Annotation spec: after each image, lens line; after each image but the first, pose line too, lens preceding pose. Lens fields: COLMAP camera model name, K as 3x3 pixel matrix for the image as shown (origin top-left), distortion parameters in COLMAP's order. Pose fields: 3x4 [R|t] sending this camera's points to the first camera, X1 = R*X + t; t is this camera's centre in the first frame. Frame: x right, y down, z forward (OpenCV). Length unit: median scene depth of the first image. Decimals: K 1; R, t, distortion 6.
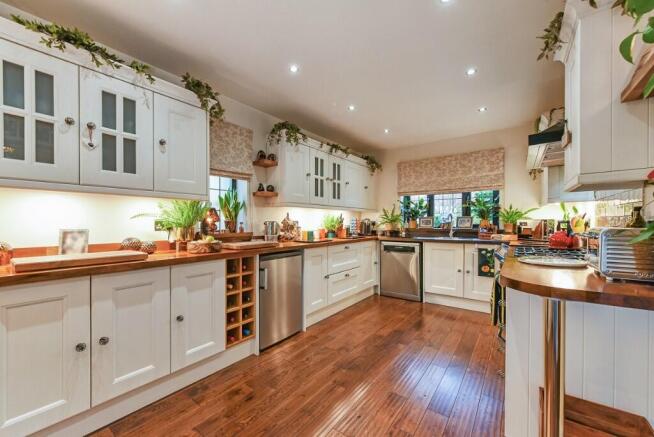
lens RADIAL K [[260.9, 0, 320.9], [0, 260.9, 223.4], [0, 0, 1]] dist [-0.006609, -0.000760]
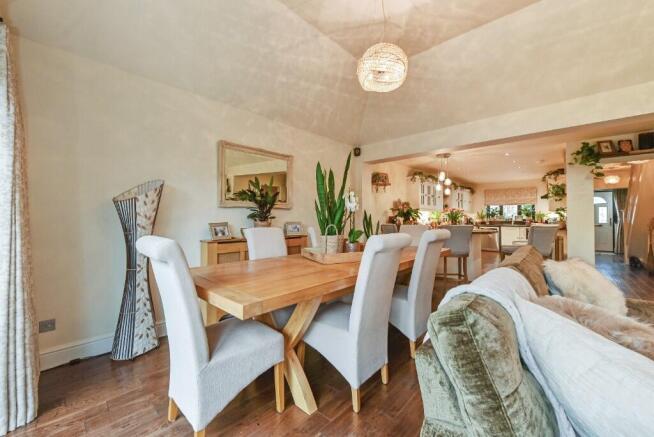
lens RADIAL K [[260.9, 0, 321.7], [0, 260.9, 213.4], [0, 0, 1]] dist [-0.006609, -0.000760]
pose [[0.994730, 0.002163, -0.102505, -0.967285], [-0.004428, 0.999751, -0.021877, 0.010909], [0.102432, 0.022216, 0.994492, -1.494198]]
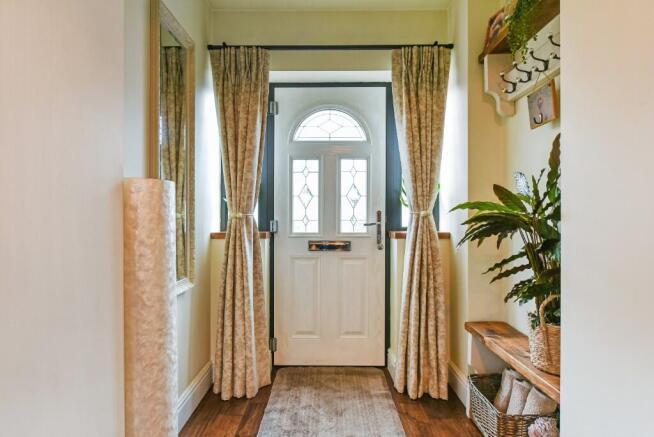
lens RADIAL K [[371.9, 0, 327.0], [0, 371.9, 217.0], [0, 0, 1]] dist [-0.027892, 0.000497]
pose [[0.793422, 0.000930, 0.608671, 0.827943], [0.003337, 0.999977, -0.005877, 0.005368], [-0.608663, 0.006694, 0.793401, 0.536369]]
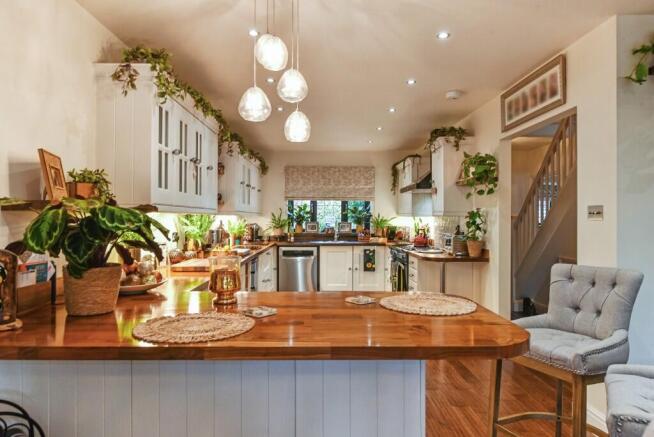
lens RADIAL K [[436.8, 0, 324.3], [0, 436.8, 218.2], [0, 0, 1]] dist [-0.002583, -0.000184]
pose [[0.784866, 0.006730, 0.619629, -0.718804], [-0.004326, 0.999976, -0.005380, -0.034980], [-0.619651, 0.001542, 0.784876, -0.447933]]
